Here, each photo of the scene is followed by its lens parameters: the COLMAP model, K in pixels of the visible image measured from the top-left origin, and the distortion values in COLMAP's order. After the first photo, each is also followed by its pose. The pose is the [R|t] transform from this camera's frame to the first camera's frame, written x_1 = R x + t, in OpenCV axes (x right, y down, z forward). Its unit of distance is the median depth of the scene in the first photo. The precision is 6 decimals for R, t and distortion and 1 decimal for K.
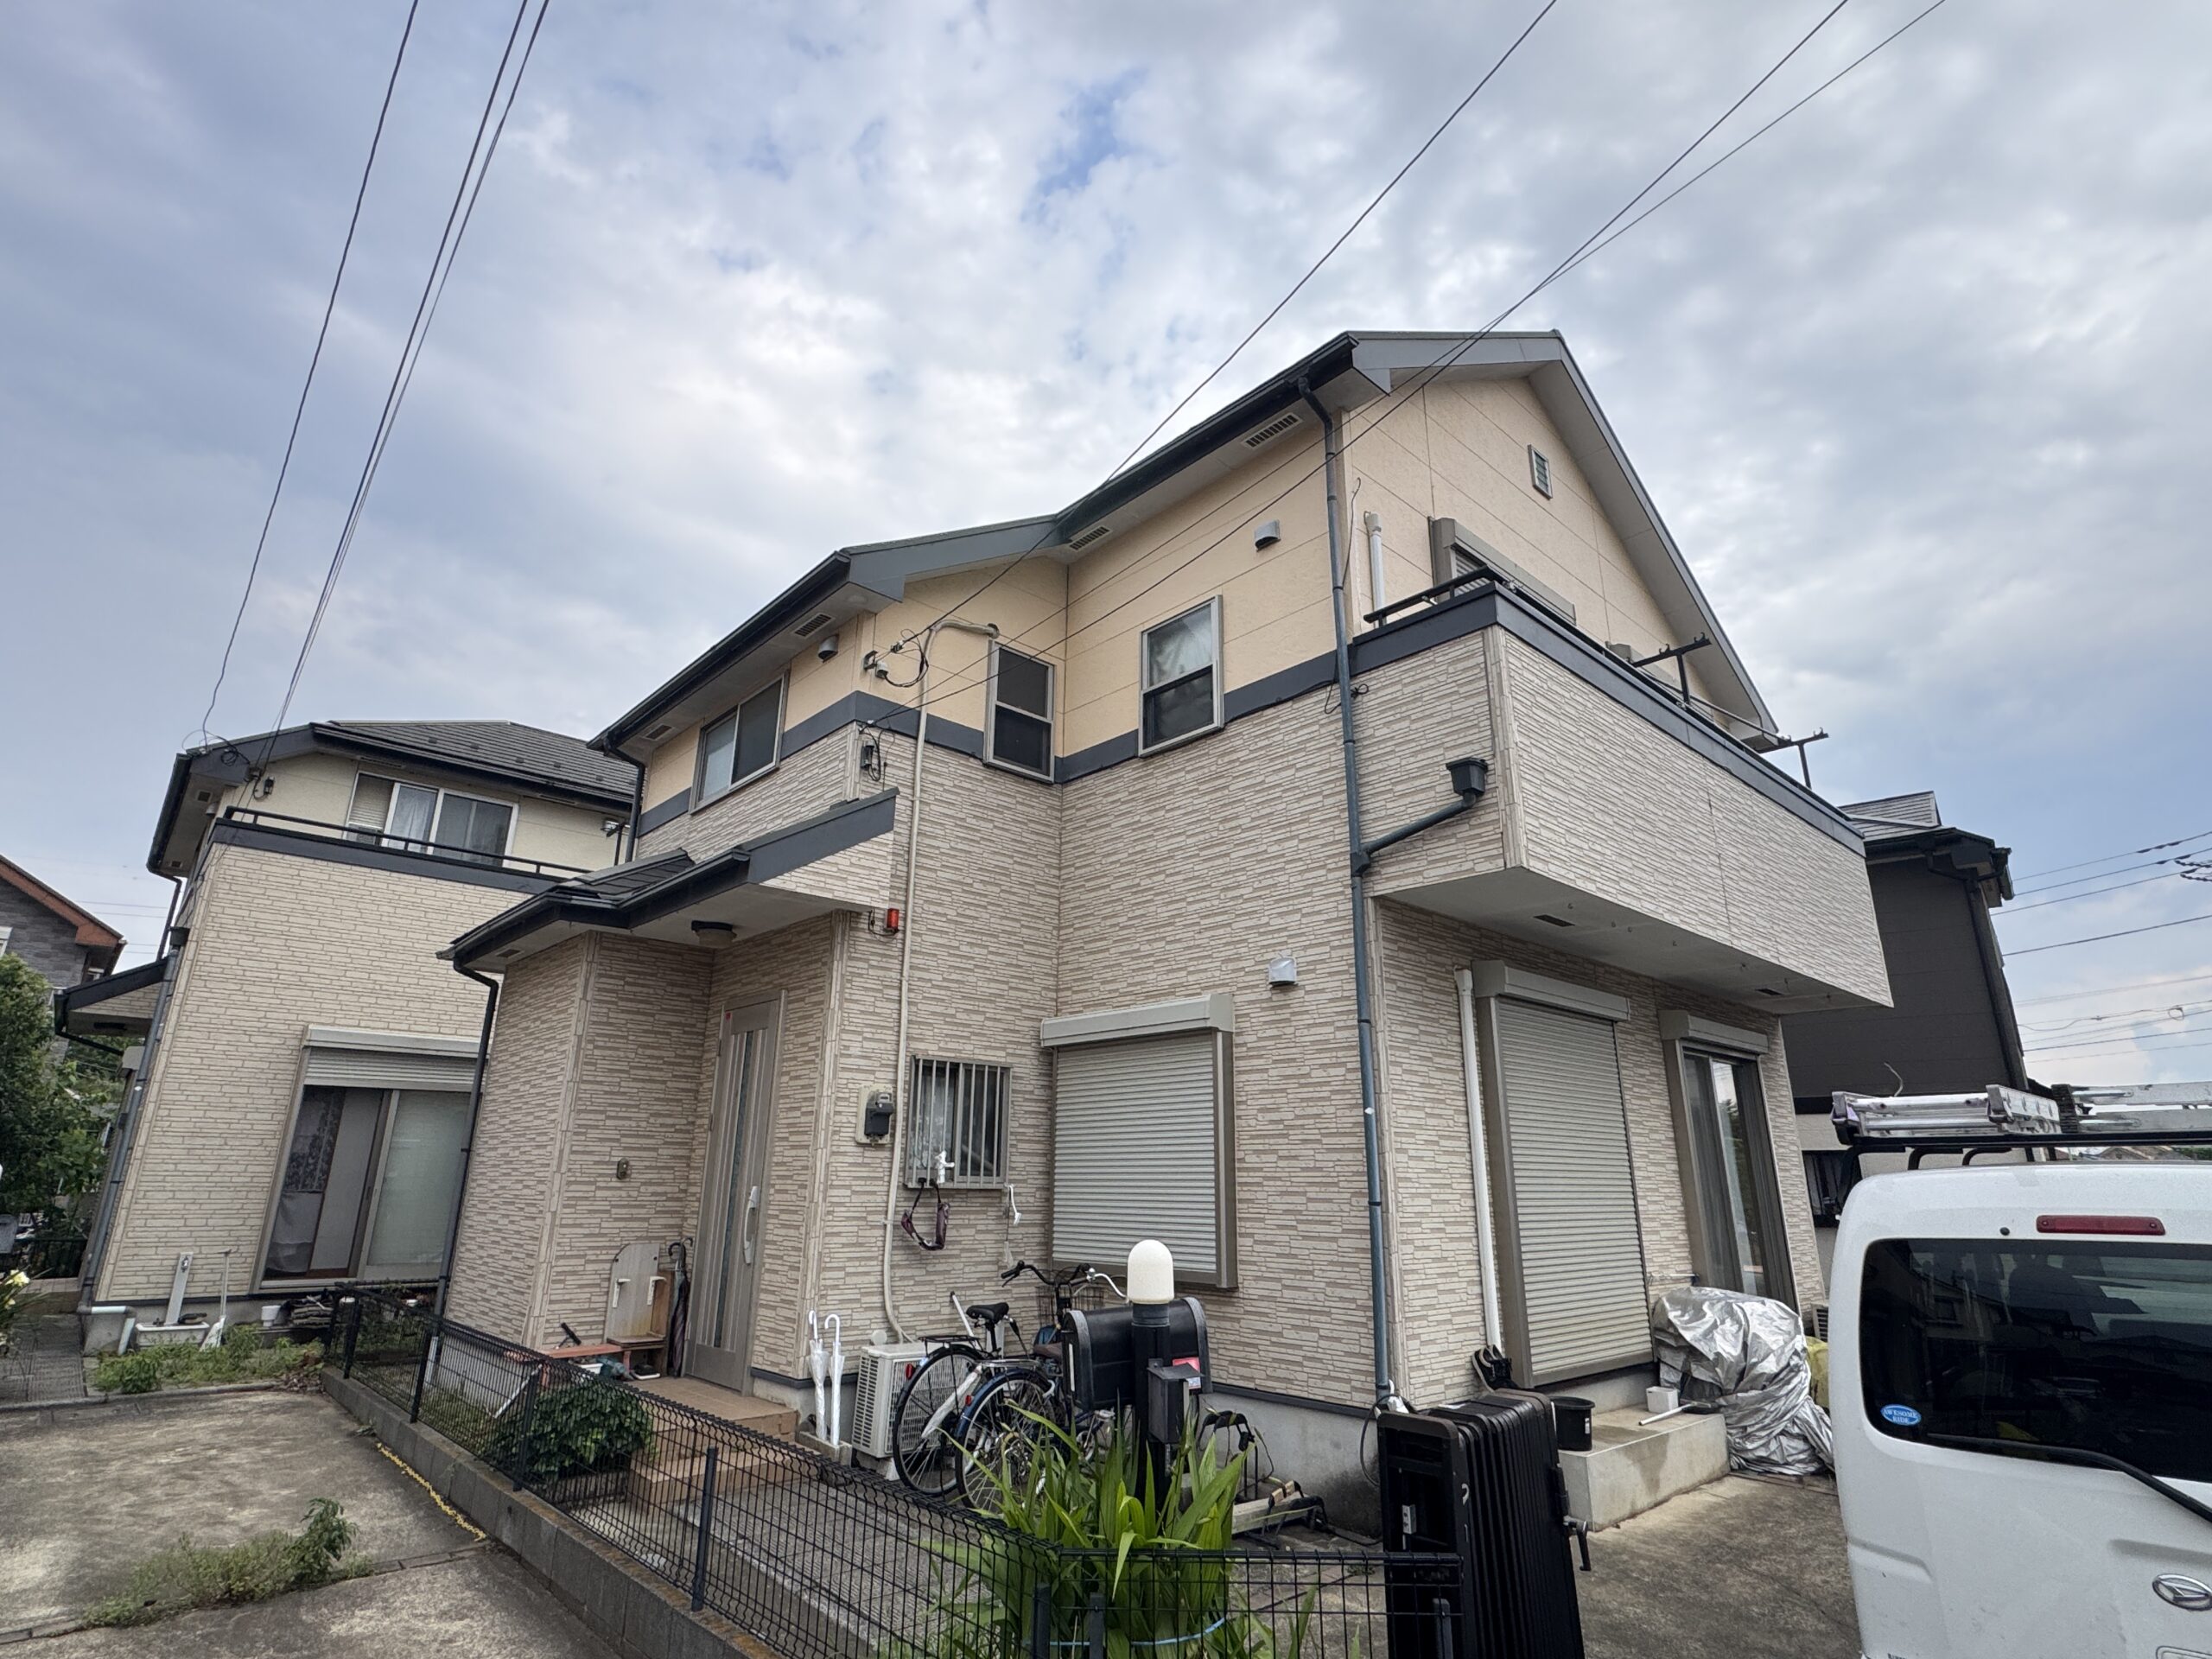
lens RADIAL K [[1130.7, 0, 1105.1], [0, 1130.7, 834.7], [0, 0, 1]] dist [-0.001977, -0.000754]
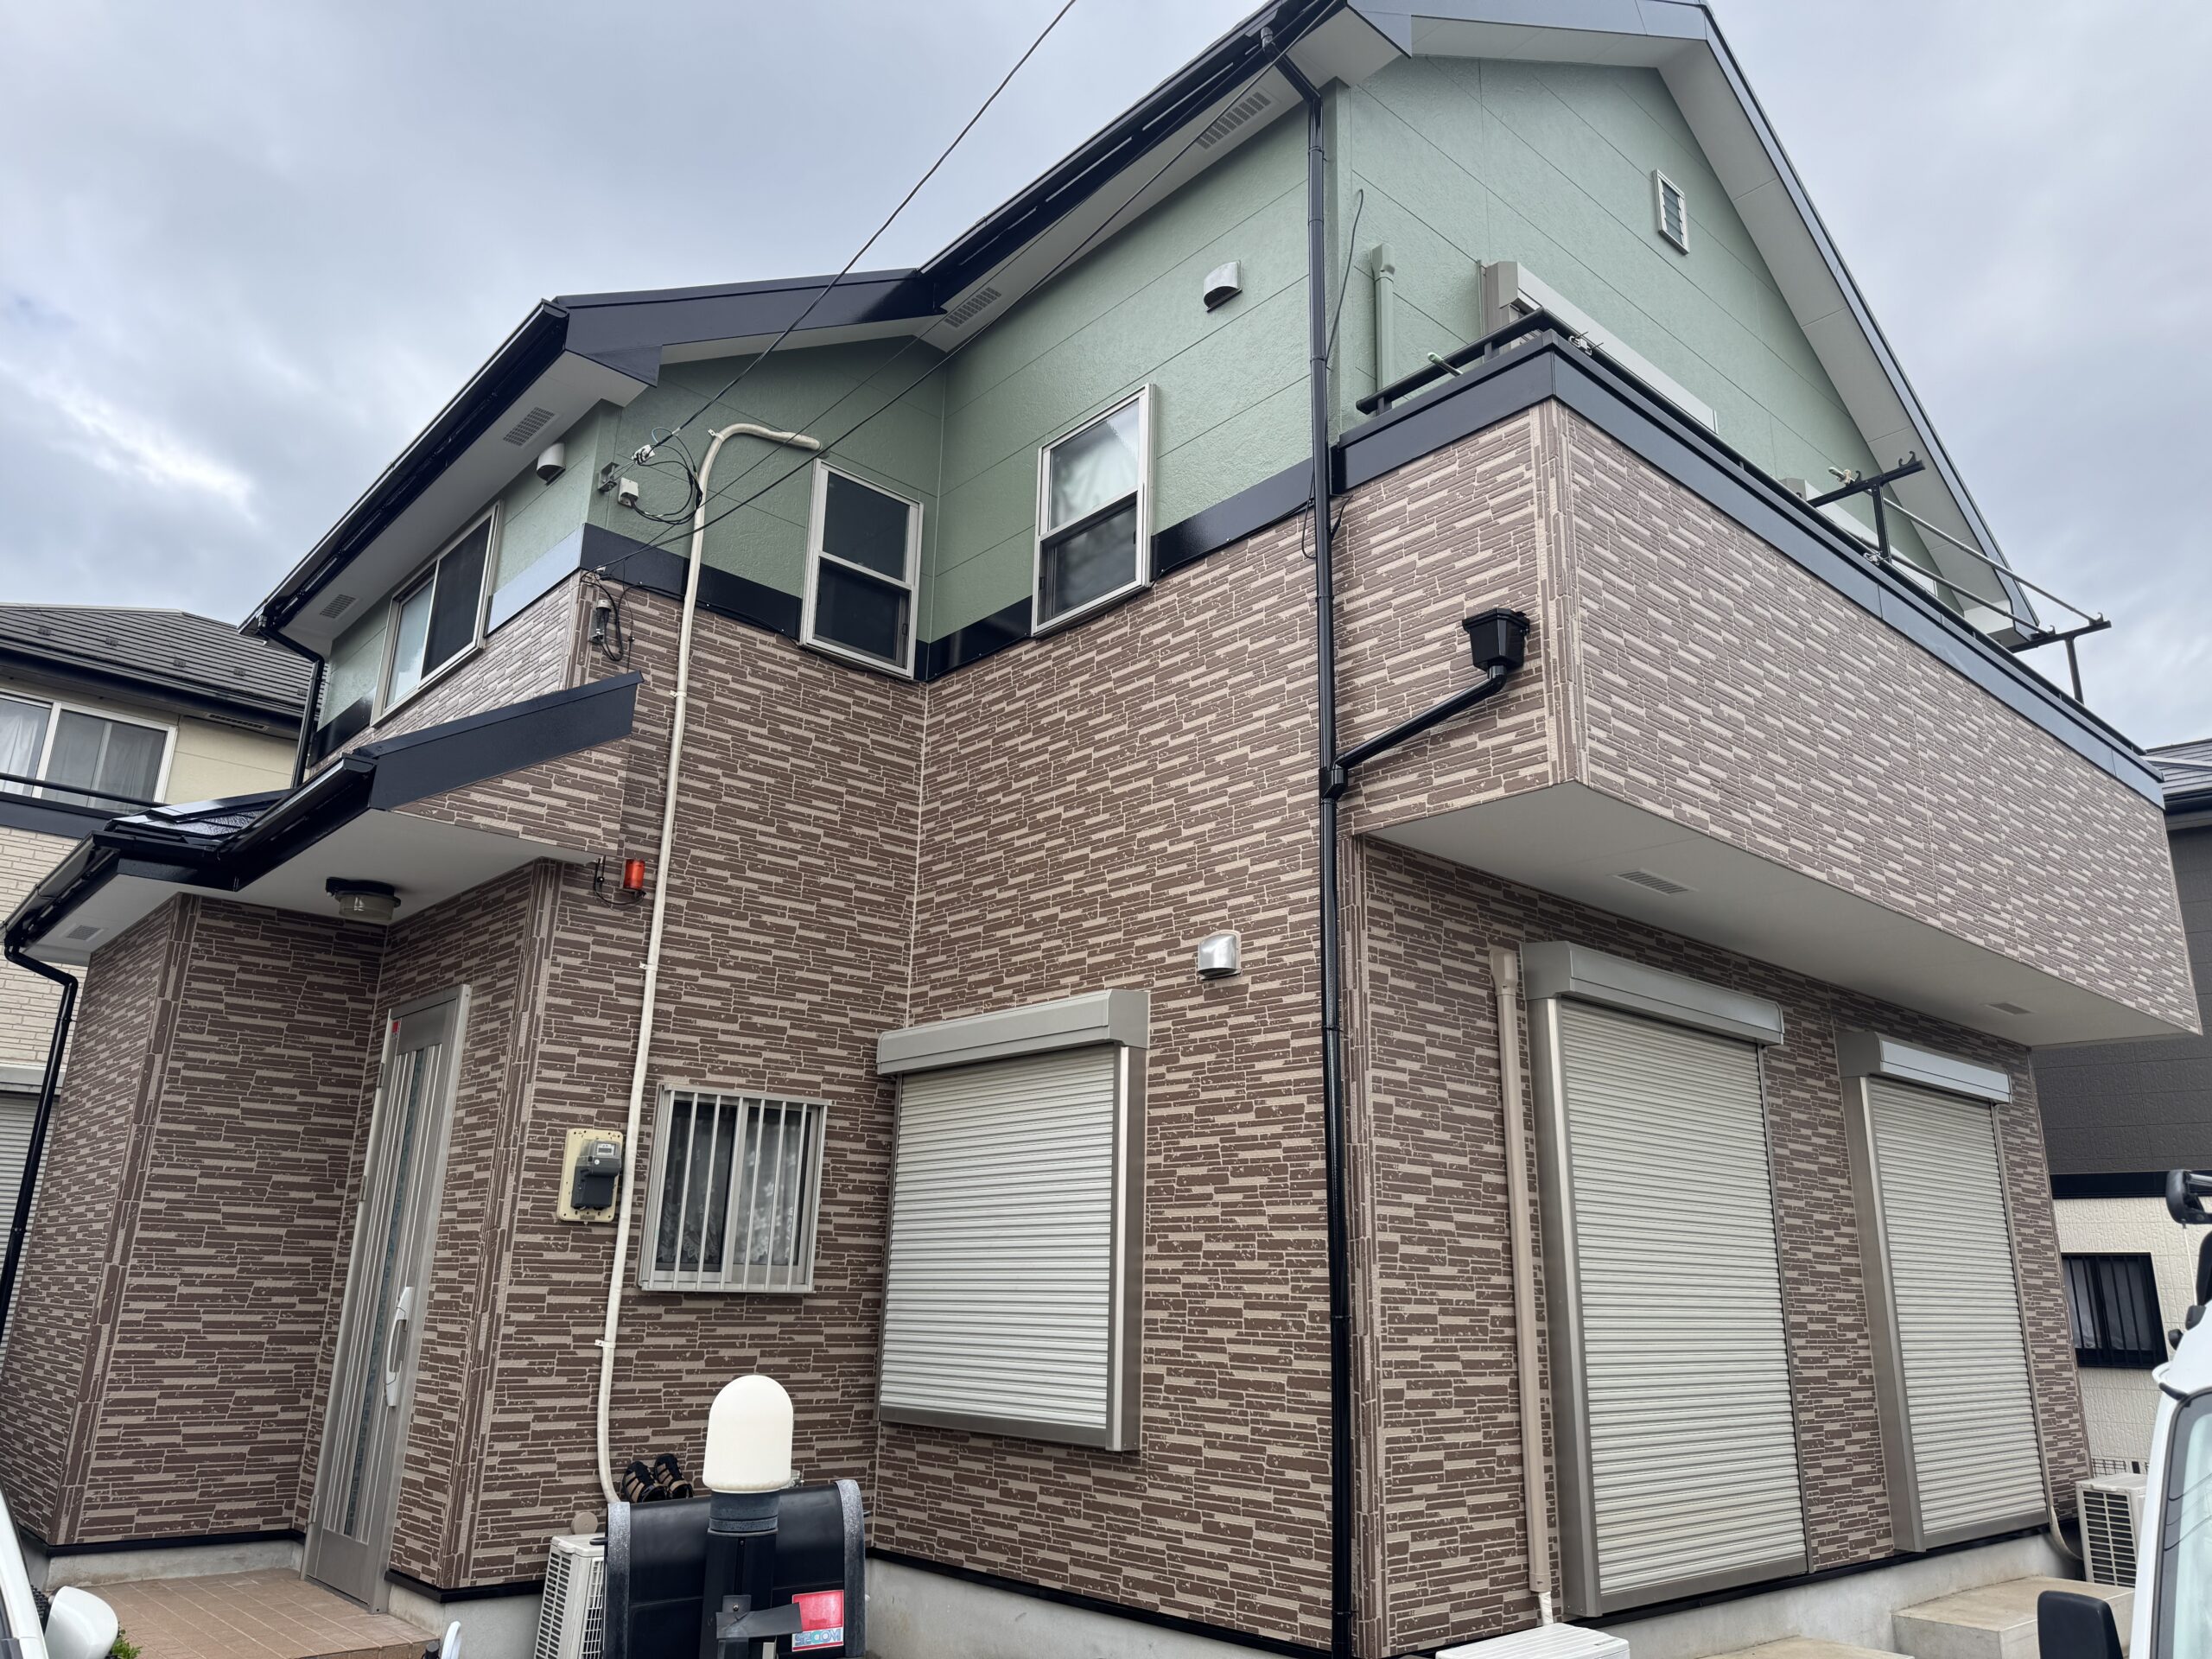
lens RADIAL K [[1562.0, 0, 1109.4], [0, 1562.0, 823.1], [0, 0, 1]] dist [0.079400, -0.142924]
pose [[0.999938, 0.005269, -0.009768, 0.085892], [-0.005192, 0.999955, 0.007937, 0.033489], [0.009810, -0.007885, 0.999921, 0.094420]]
